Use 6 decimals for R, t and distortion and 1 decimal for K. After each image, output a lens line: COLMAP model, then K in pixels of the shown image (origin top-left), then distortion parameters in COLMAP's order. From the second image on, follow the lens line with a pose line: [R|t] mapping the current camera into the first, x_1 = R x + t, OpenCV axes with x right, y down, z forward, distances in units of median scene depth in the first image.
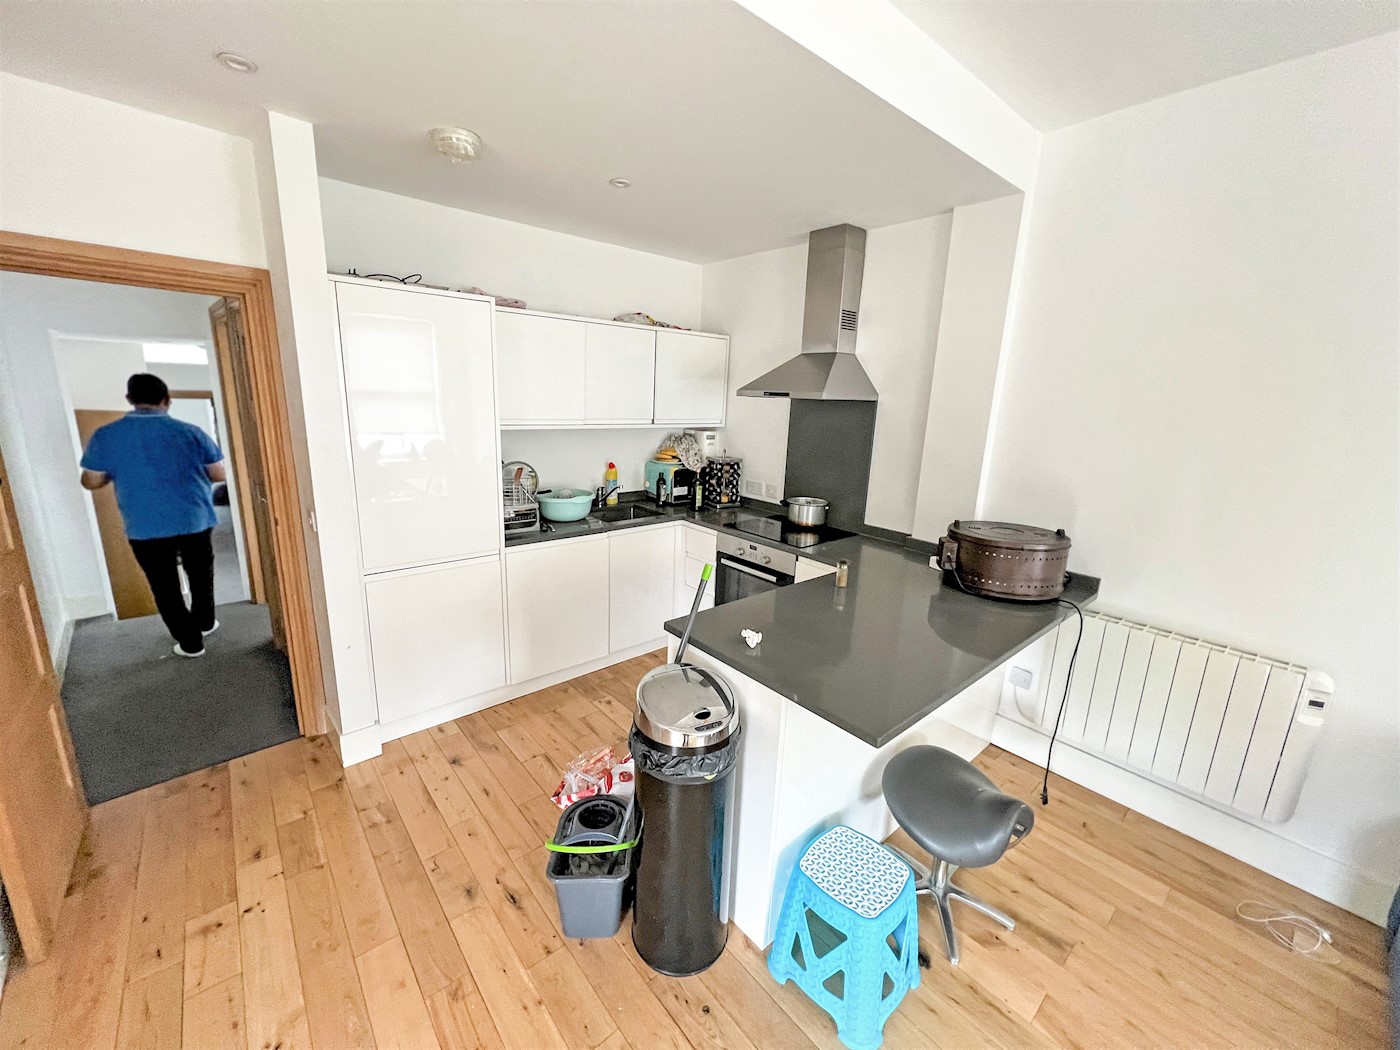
lens RADIAL K [[560.4, 0, 700.2], [0, 560.4, 522.5], [0, 0, 1]] dist [-0.002784, 0.000045]
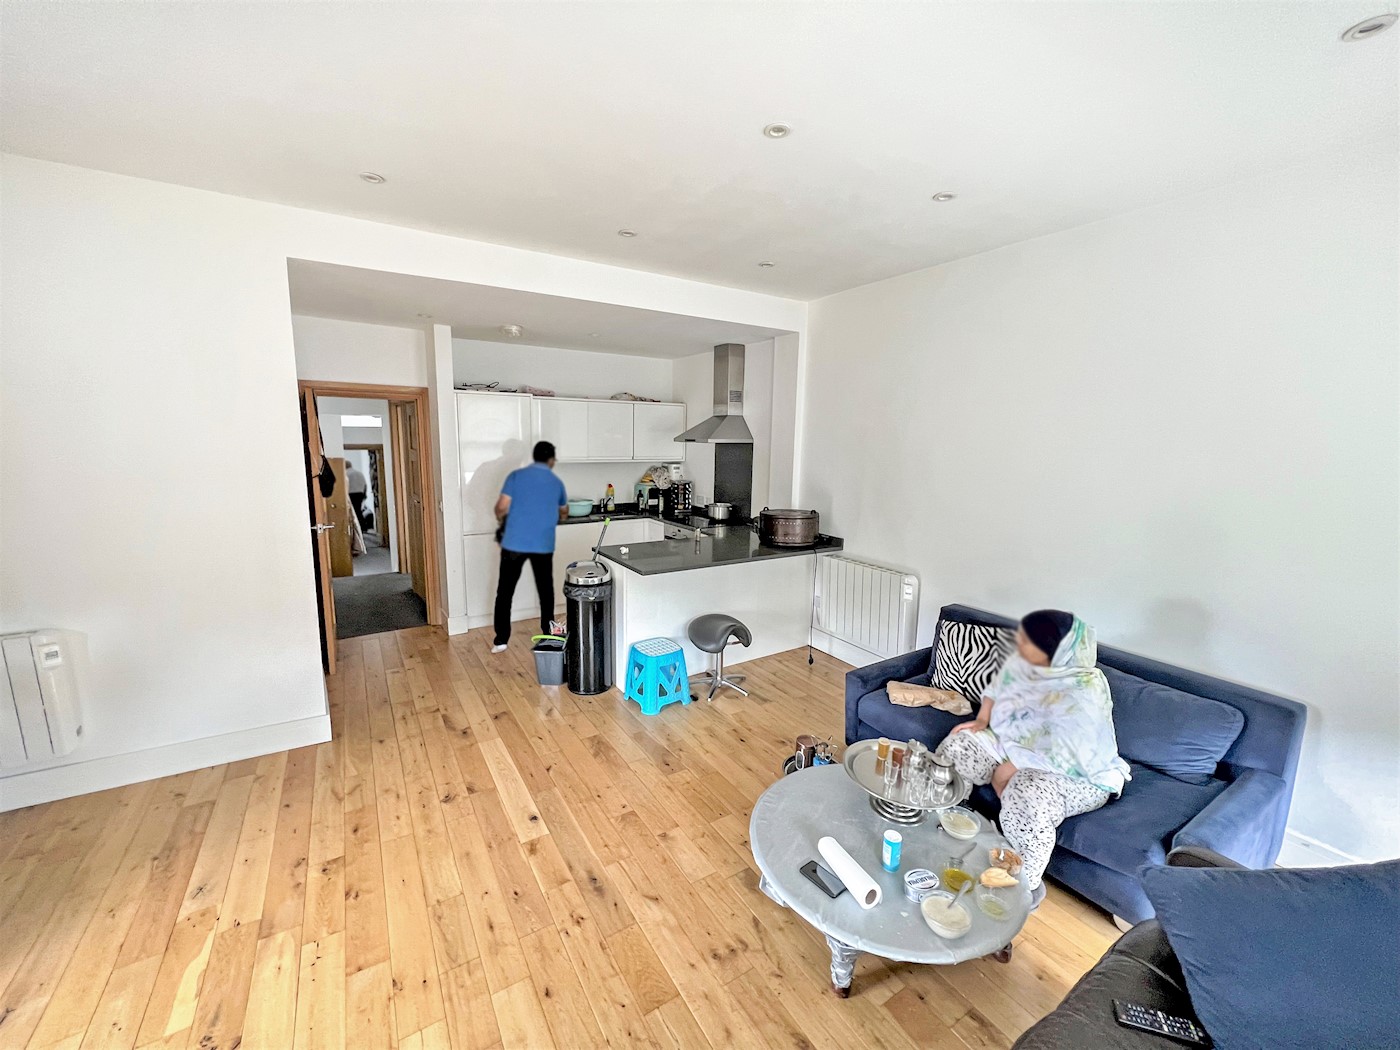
lens RADIAL K [[560.4, 0, 699.4], [0, 560.4, 523.7], [0, 0, 1]] dist [-0.002784, 0.000045]
pose [[0.988572, 0.002365, -0.150730, 0.374892], [-0.013846, 0.997075, -0.075171, 0.137986], [0.150111, 0.076399, 0.985713, -0.594811]]
